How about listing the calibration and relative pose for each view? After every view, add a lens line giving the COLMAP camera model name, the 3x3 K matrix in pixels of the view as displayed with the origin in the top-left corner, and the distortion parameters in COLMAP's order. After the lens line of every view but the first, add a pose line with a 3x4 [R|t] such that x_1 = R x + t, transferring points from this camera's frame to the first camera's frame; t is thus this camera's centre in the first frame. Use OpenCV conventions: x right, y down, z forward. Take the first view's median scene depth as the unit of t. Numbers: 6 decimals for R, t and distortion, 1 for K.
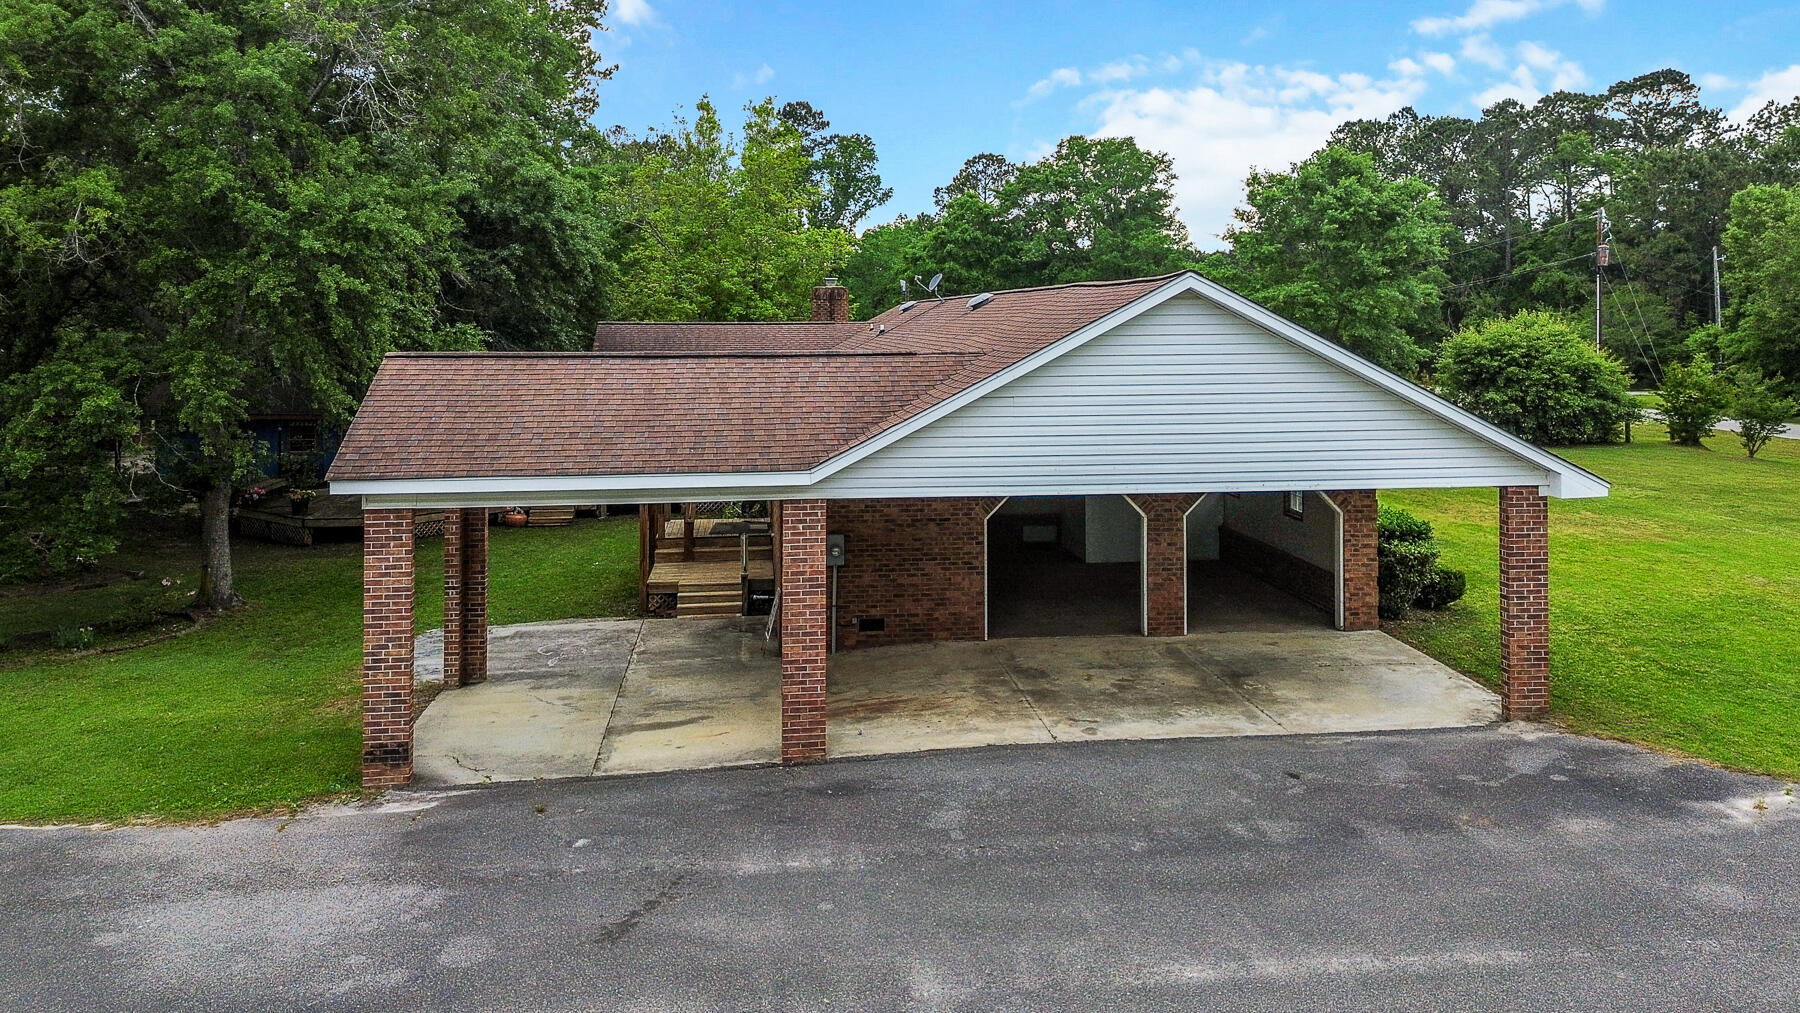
lens RADIAL K [[1284.4, 0, 900.0], [0, 1284.4, 506.5], [0, 0, 1]] dist [0.084039, -0.094529]
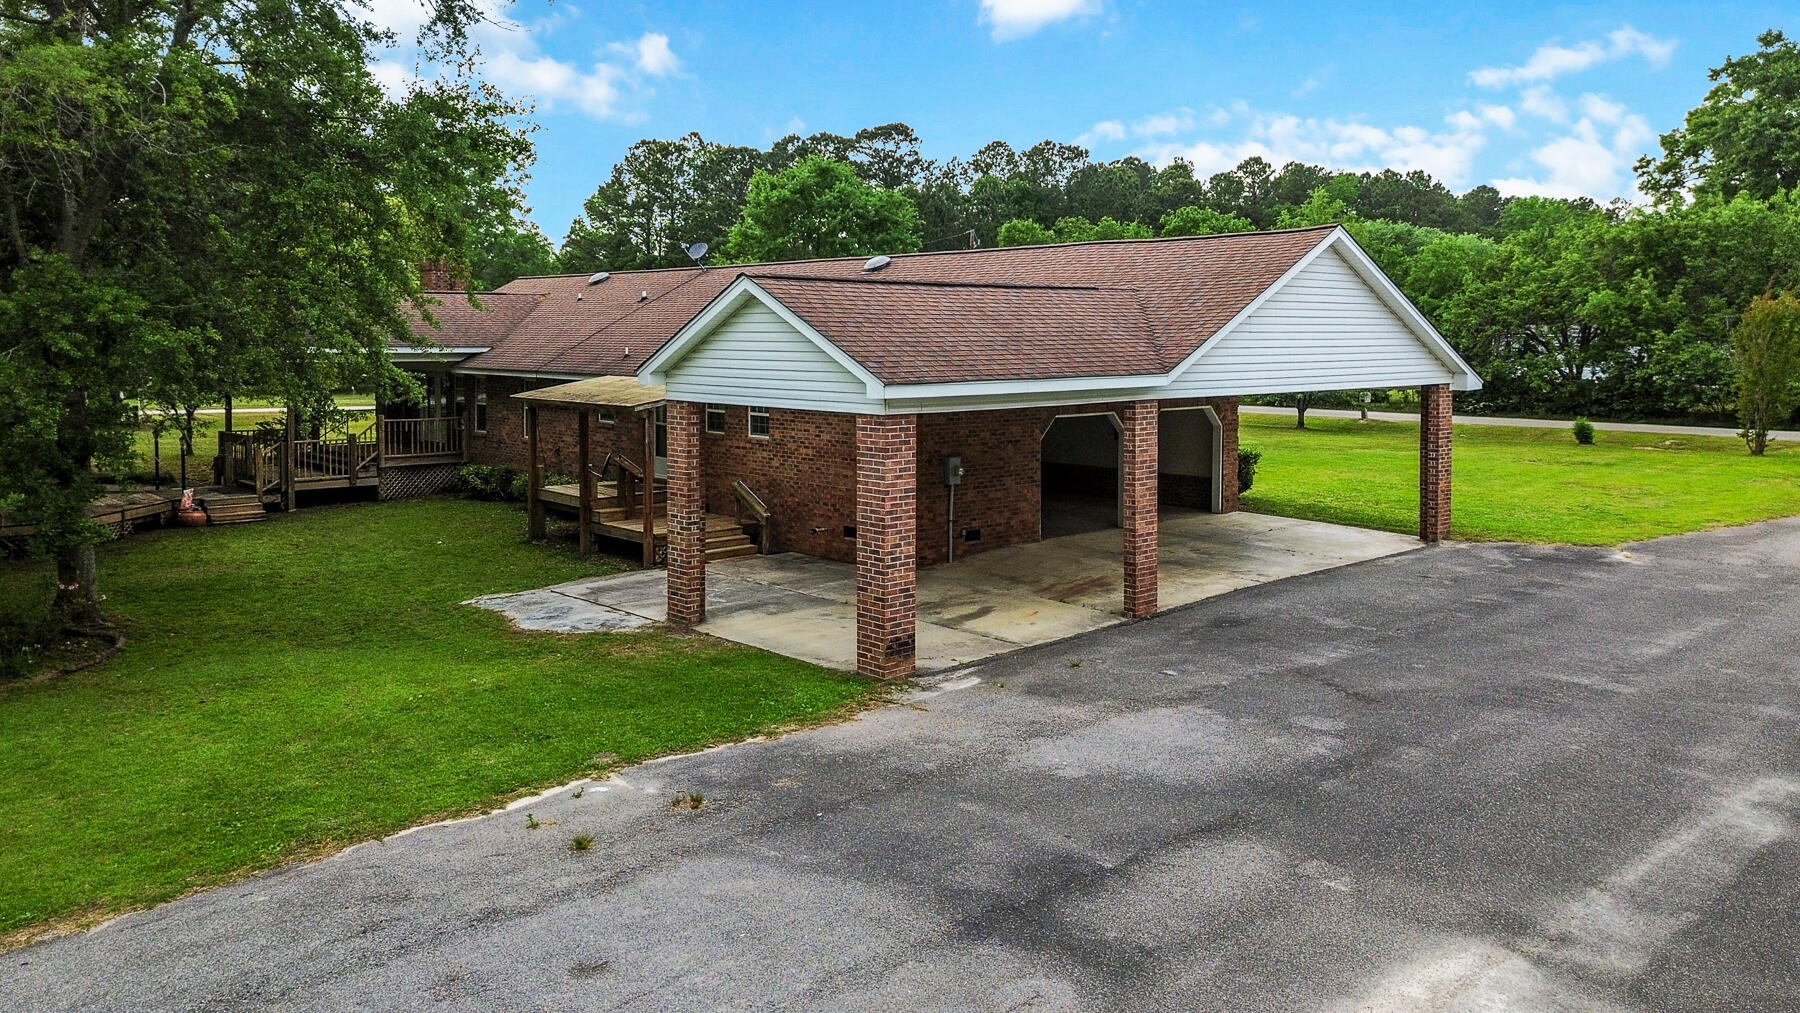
lens RADIAL K [[1284.4, 0, 900.0], [0, 1284.4, 506.5], [0, 0, 1]] dist [0.084039, -0.094529]
pose [[0.811870, -0.069281, 0.579713, -0.897362], [0.075285, 0.997068, 0.013724, 0.055518], [-0.578963, 0.032502, 0.814705, 0.126876]]
